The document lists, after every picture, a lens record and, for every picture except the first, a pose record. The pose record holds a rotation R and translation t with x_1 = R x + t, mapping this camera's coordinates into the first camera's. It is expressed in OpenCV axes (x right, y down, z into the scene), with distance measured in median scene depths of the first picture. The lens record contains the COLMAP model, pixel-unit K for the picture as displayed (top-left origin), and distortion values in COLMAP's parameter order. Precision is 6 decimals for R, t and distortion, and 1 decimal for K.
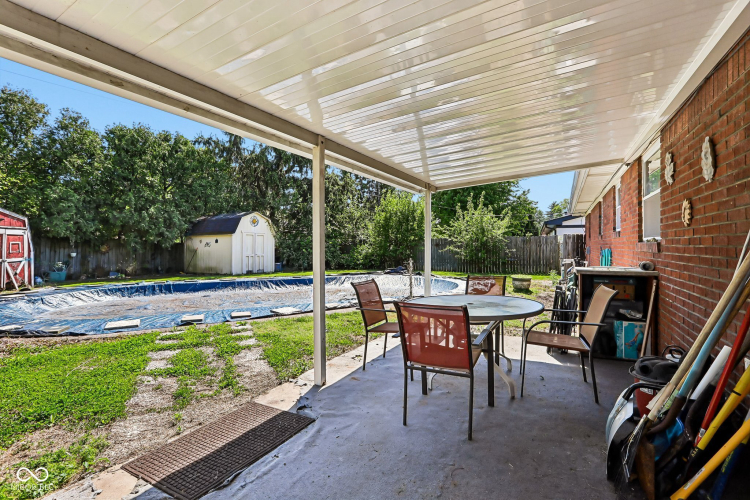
lens RADIAL K [[346.0, 0, 379.7], [0, 346.0, 248.6], [0, 0, 1]] dist [-0.042991, 0.014573]
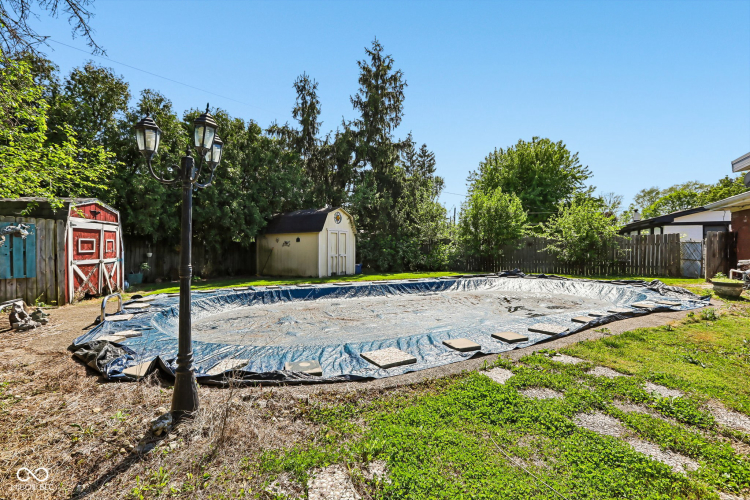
lens RADIAL K [[346.0, 0, 378.5], [0, 346.0, 249.4], [0, 0, 1]] dist [-0.042991, 0.014573]
pose [[0.999521, 0.000506, -0.030935, -0.271700], [-0.000499, 1.000000, 0.000240, 0.003780], [0.030935, -0.000224, 0.999521, 0.114915]]
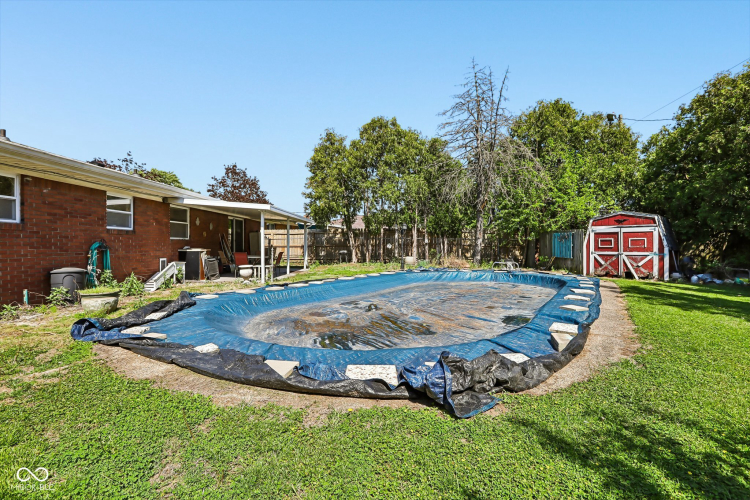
lens RADIAL K [[346.0, 0, 377.0], [0, 346.0, 249.9], [0, 0, 1]] dist [-0.042991, 0.014573]
pose [[-0.892356, 0.006721, -0.451283, 0.168239], [-0.004129, 0.999726, 0.023053, -0.001705], [0.451314, 0.022435, -0.892083, 1.180427]]
